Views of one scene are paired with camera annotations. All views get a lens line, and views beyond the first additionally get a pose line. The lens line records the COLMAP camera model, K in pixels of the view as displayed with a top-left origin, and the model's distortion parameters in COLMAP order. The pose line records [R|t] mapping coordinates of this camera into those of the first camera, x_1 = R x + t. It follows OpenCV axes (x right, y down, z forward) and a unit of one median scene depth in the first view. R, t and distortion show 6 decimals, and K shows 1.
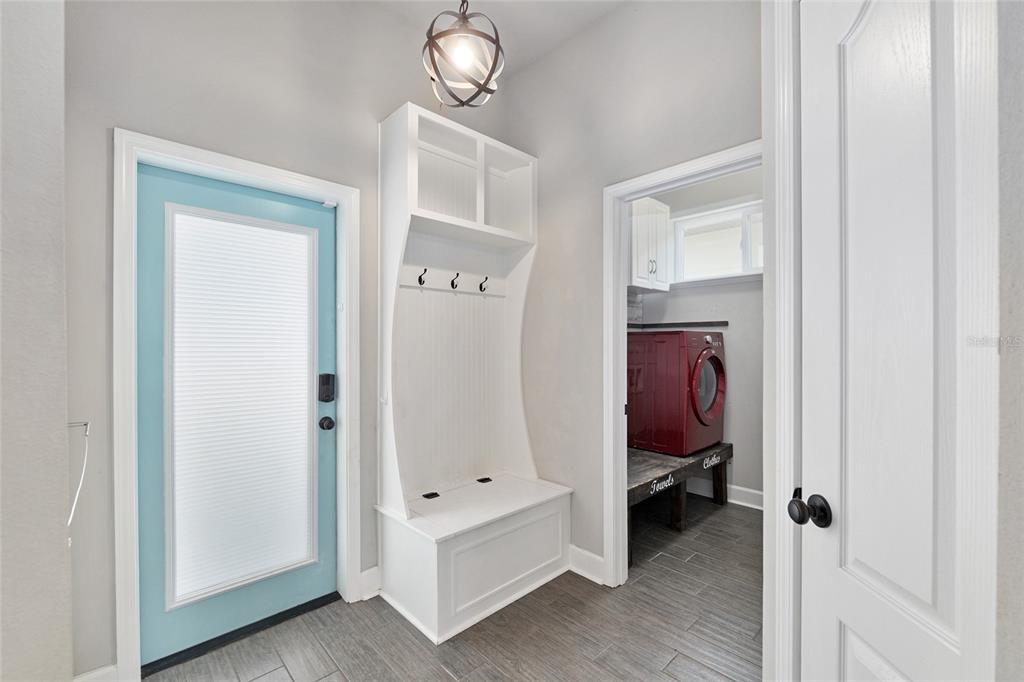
lens RADIAL K [[423.7, 0, 514.7], [0, 423.7, 345.4], [0, 0, 1]] dist [-0.004516, -0.000495]
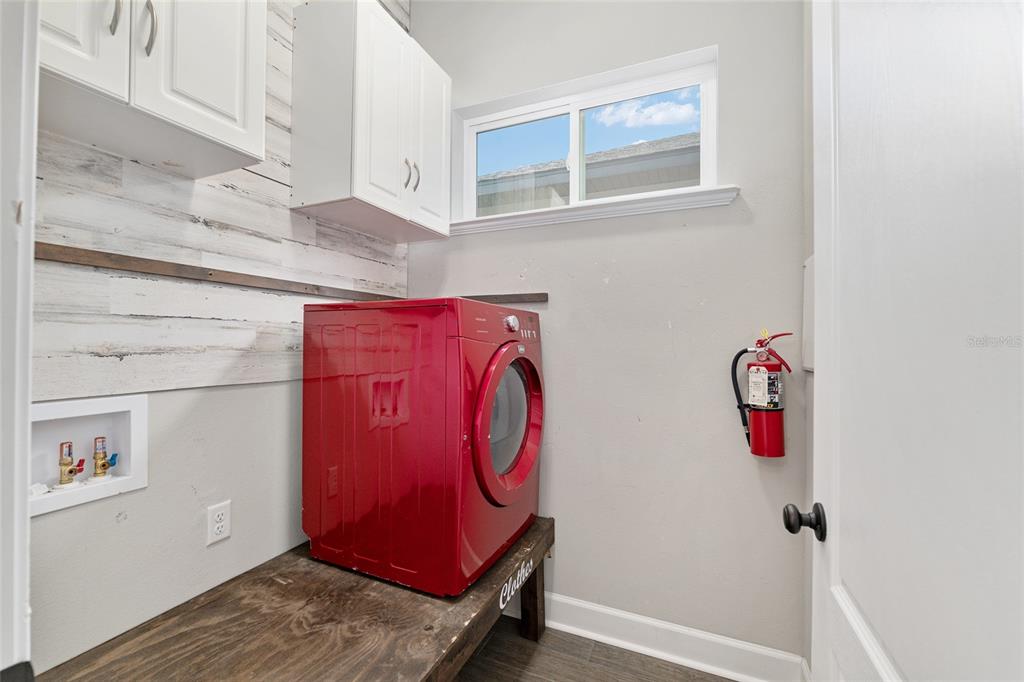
lens RADIAL K [[423.7, 0, 514.7], [0, 423.7, 345.4], [0, 0, 1]] dist [-0.004516, -0.000495]
pose [[0.919920, 0.000552, 0.392106, 0.262277], [-0.003660, 0.999968, 0.007178, 0.007494], [-0.392090, -0.008038, 0.919892, 0.536533]]
